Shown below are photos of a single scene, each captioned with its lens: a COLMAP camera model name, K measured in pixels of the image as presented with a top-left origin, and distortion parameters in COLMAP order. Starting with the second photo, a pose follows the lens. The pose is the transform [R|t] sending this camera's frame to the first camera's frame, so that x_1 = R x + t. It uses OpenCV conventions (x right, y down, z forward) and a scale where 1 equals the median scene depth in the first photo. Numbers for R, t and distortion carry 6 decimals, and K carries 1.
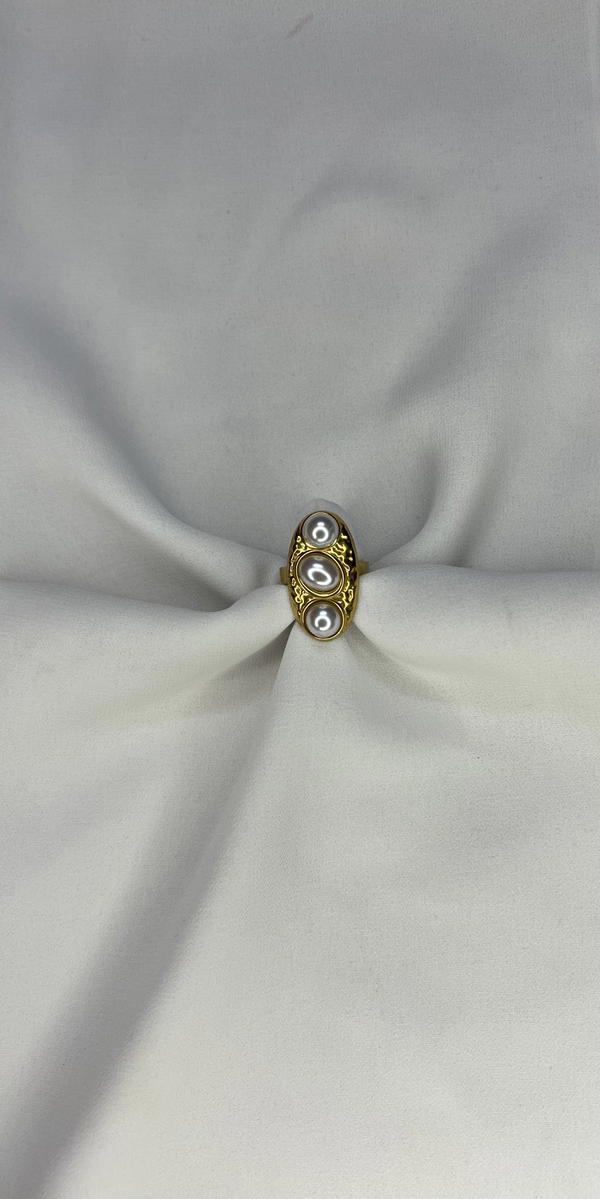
lens RADIAL K [[977.9, 0, 300.0], [0, 977.9, 599.5], [0, 0, 1]] dist [0.001969, 0.000359]
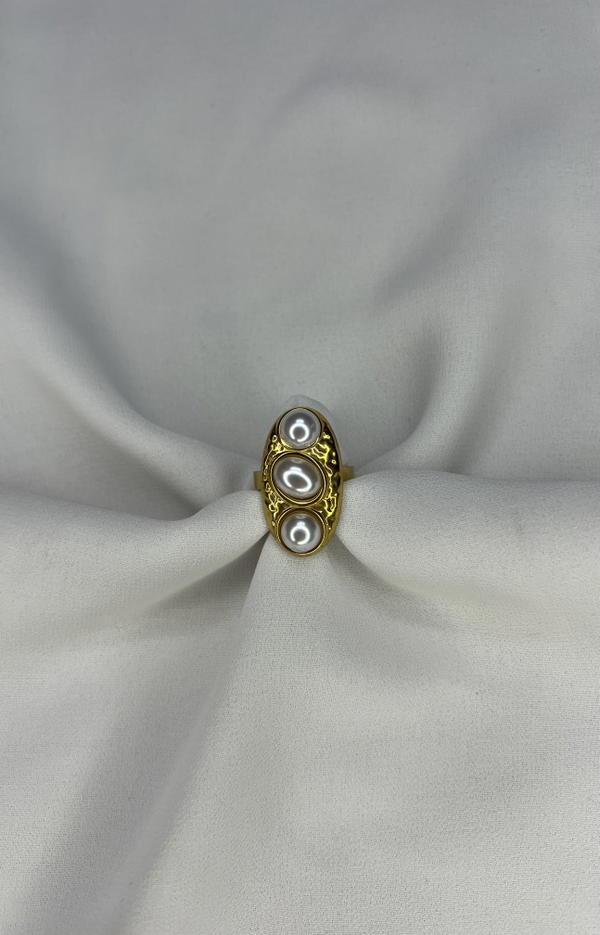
lens RADIAL K [[721.4, 0, 300.0], [0, 721.4, 467.5], [0, 0, 1]] dist [-0.003118, -0.031817]
pose [[0.999841, 0.017544, 0.003284, 0.019495], [-0.017314, 0.998027, -0.060353, 0.002603], [-0.004337, 0.060286, 0.998172, 0.355113]]
